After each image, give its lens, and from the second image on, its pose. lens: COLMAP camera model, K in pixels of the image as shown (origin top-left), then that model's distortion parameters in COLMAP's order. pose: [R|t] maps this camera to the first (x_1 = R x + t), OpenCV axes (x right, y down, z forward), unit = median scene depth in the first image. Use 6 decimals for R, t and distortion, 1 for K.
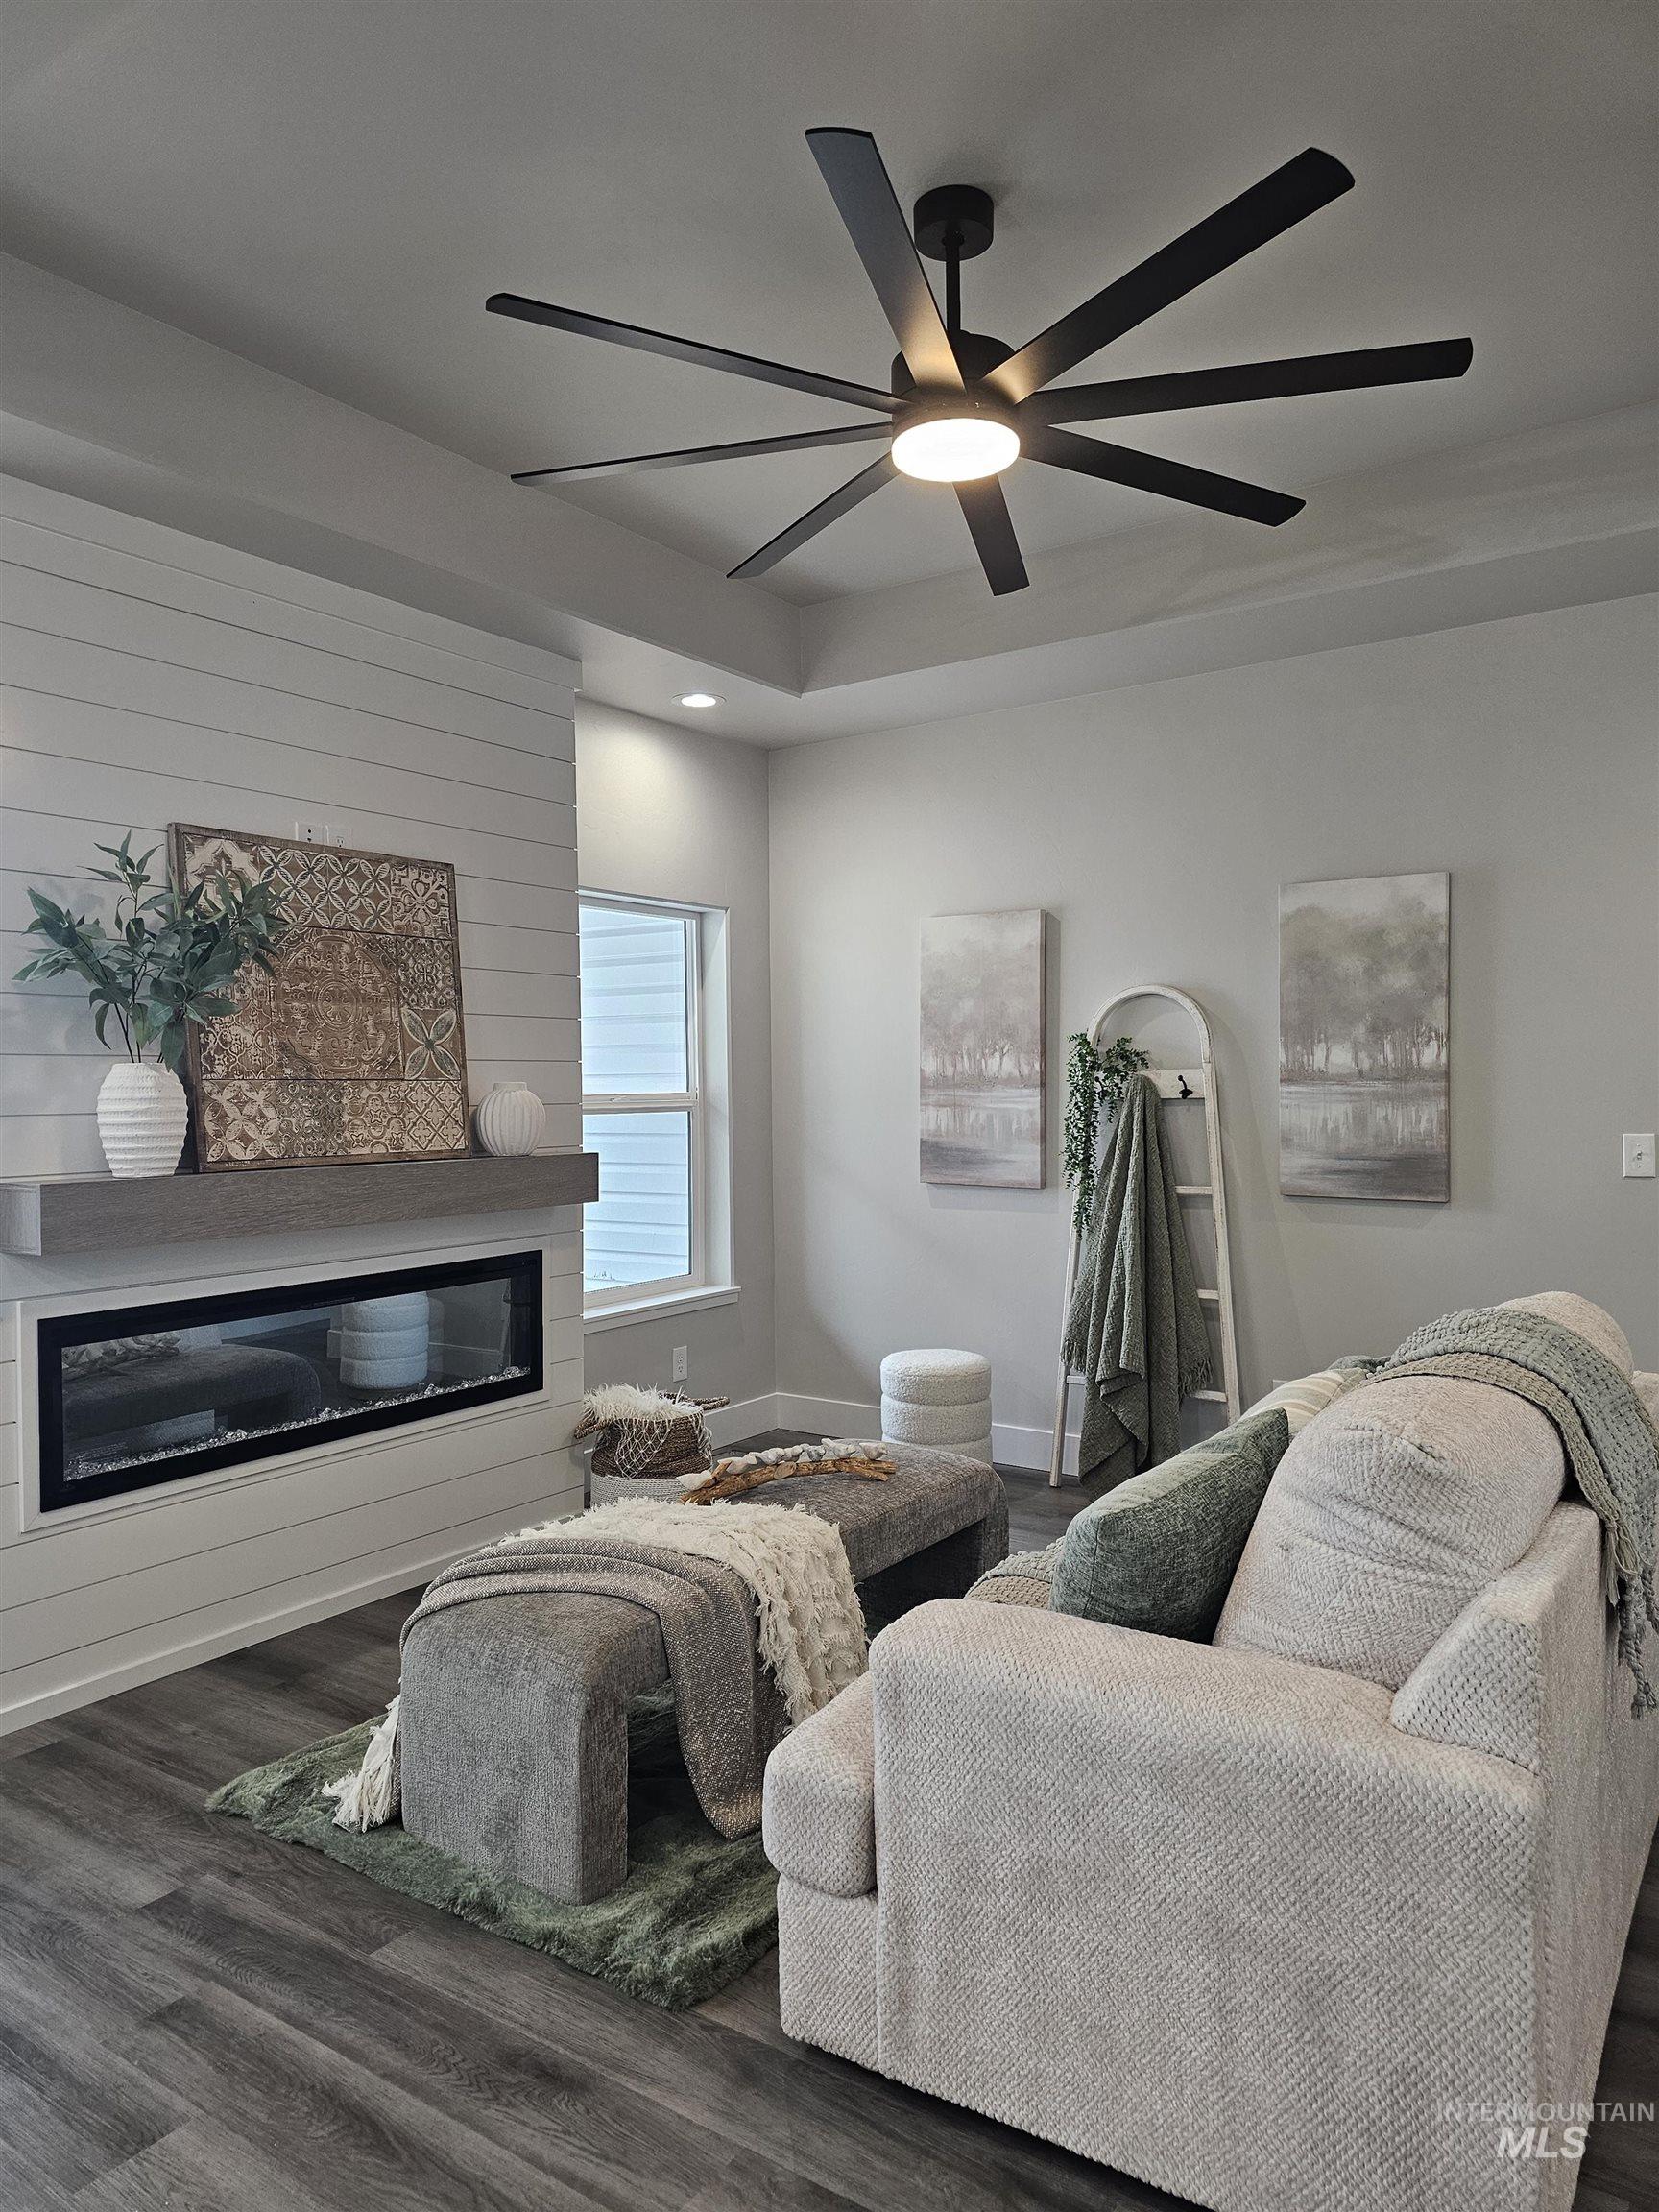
lens RADIAL K [[1484.9, 0, 829.5], [0, 1484.9, 1106.0], [0, 0, 1]] dist [0.039671, -0.001294]
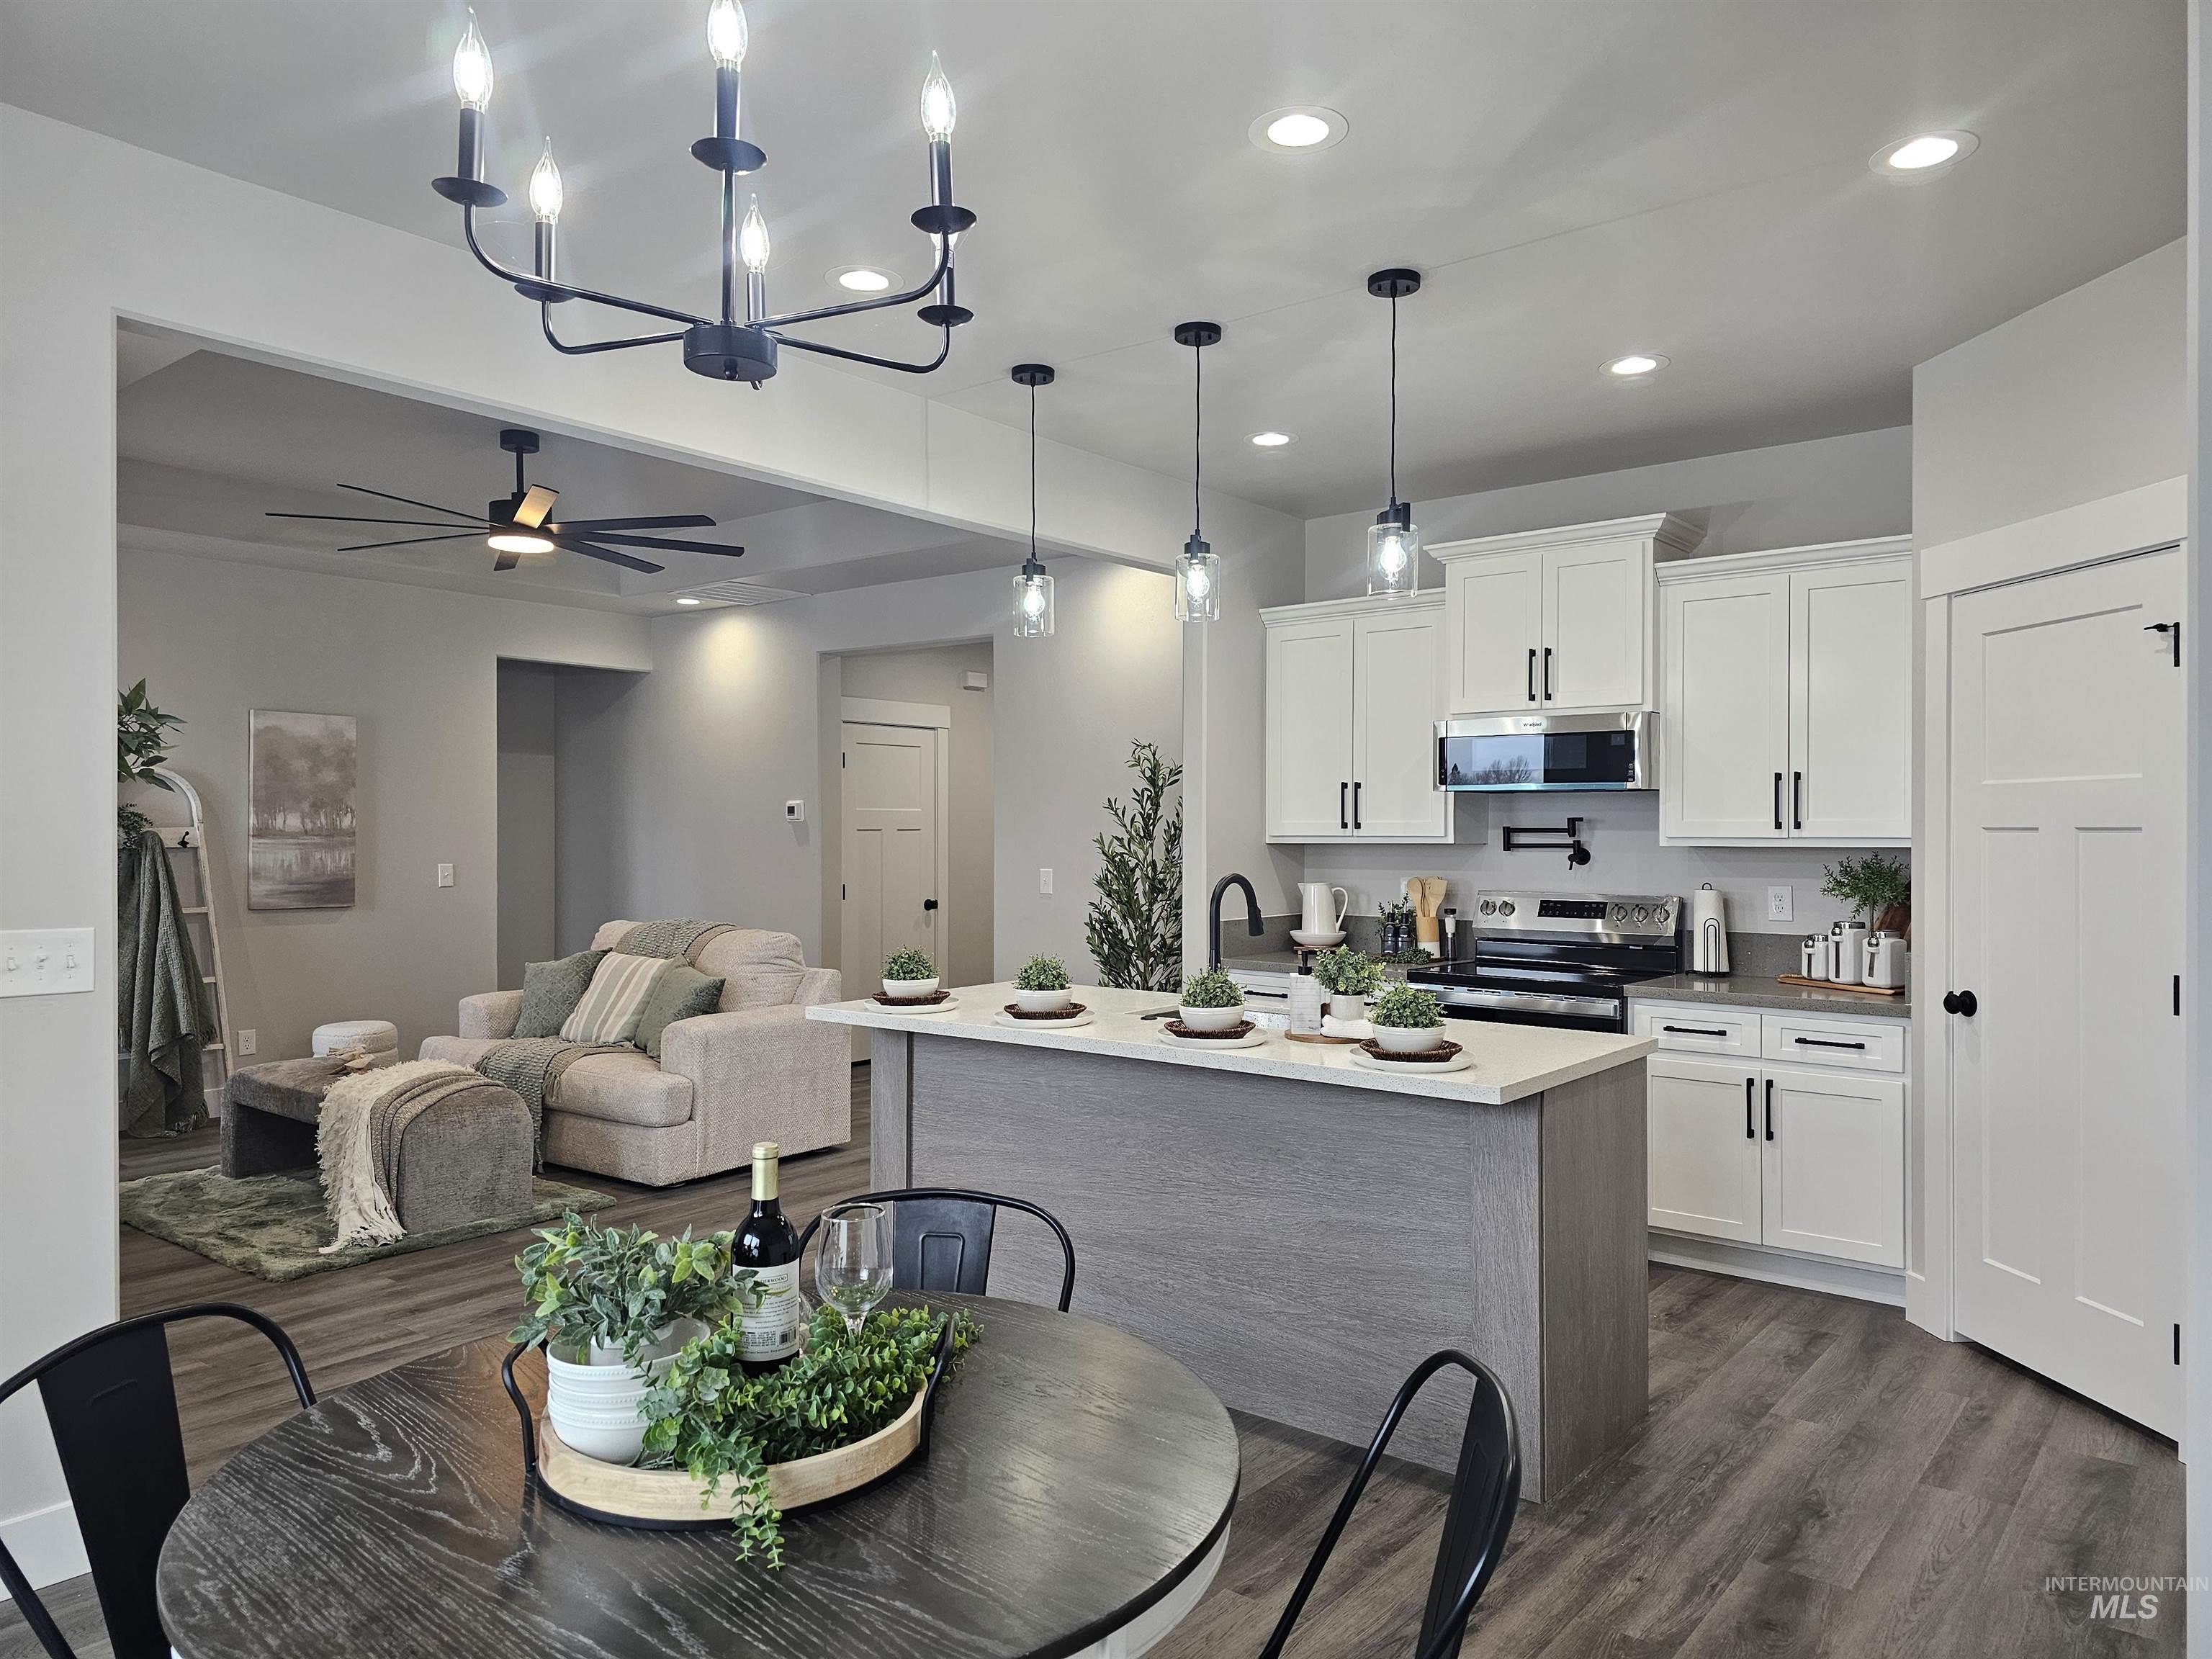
lens RADIAL K [[1484.9, 0, 1106.0], [0, 1484.9, 829.5], [0, 0, 1]] dist [0.039671, -0.001294]
pose [[0.067732, 0.013926, 0.997606, -1.384448], [0.019044, 0.999702, -0.015248, 0.019876], [-0.997522, 0.020032, 0.067447, 0.010854]]
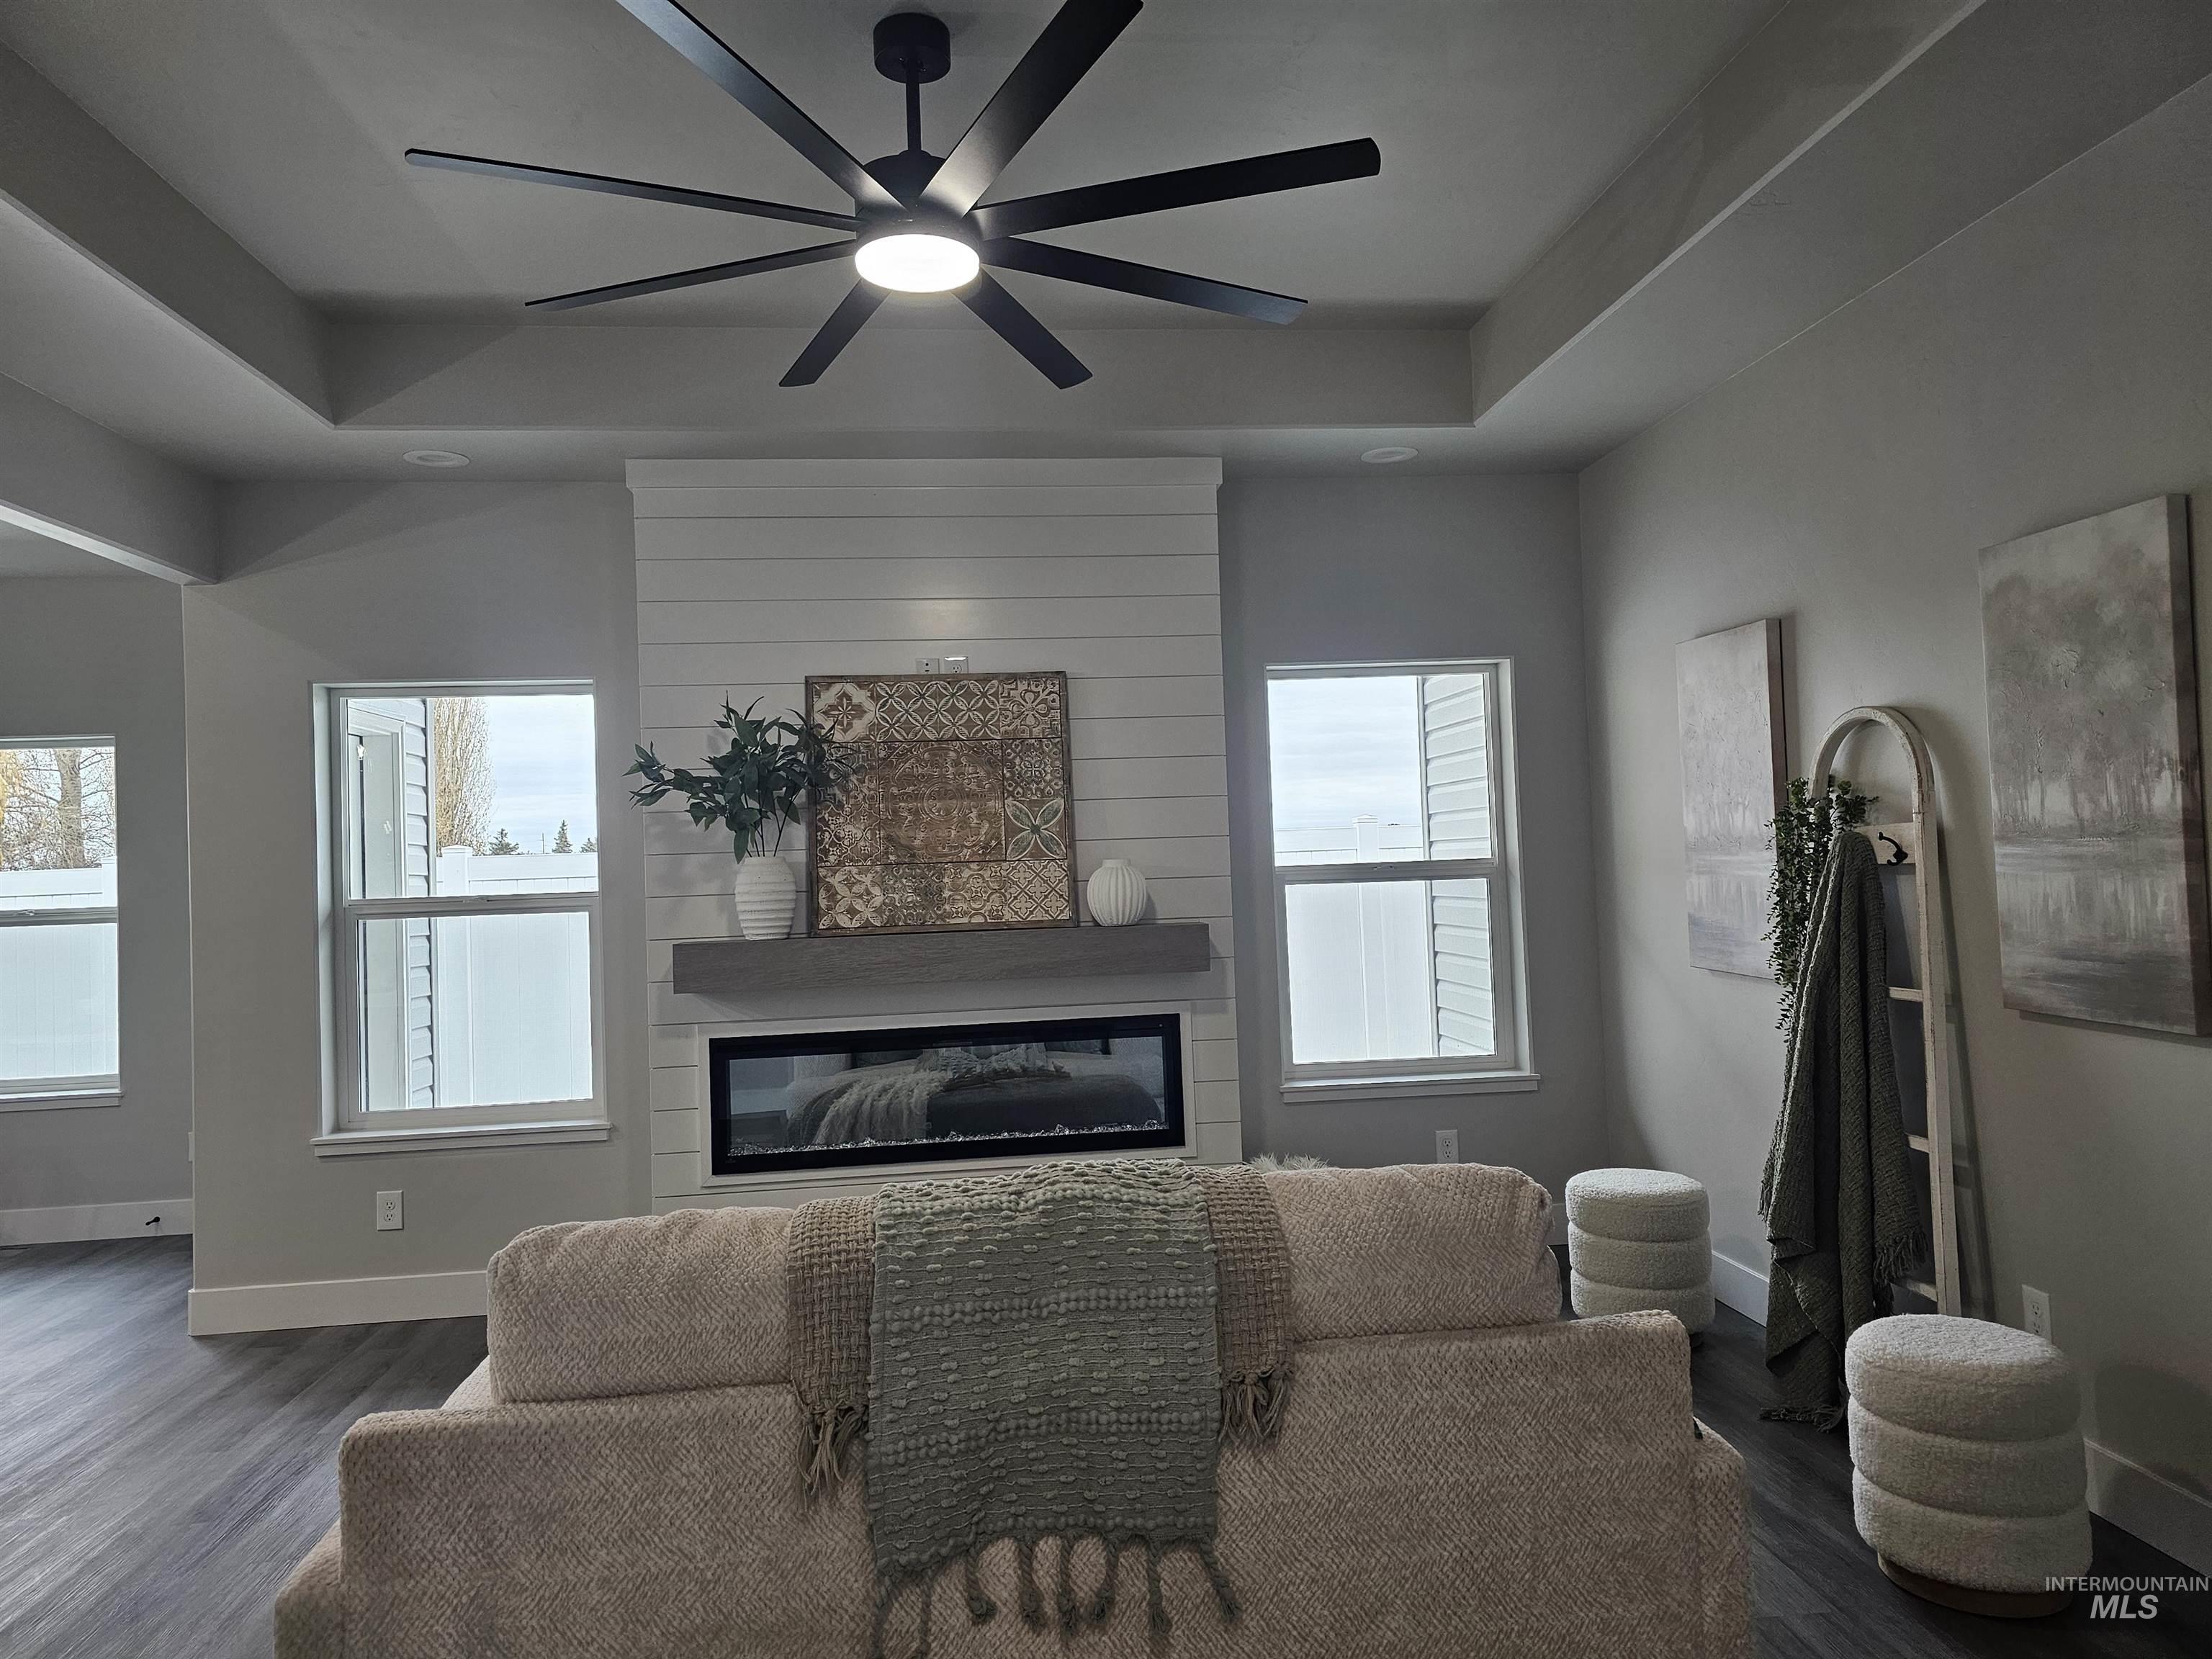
lens RADIAL K [[1528.2, 0, 1106.0], [0, 1528.2, 829.5], [0, 0, 1]] dist [0.179659, -0.124760]
pose [[0.651926, -0.027895, -0.757769, 0.679011], [0.018170, 0.999611, -0.021166, -0.014957], [0.758065, 0.000030, 0.652179, 0.260783]]
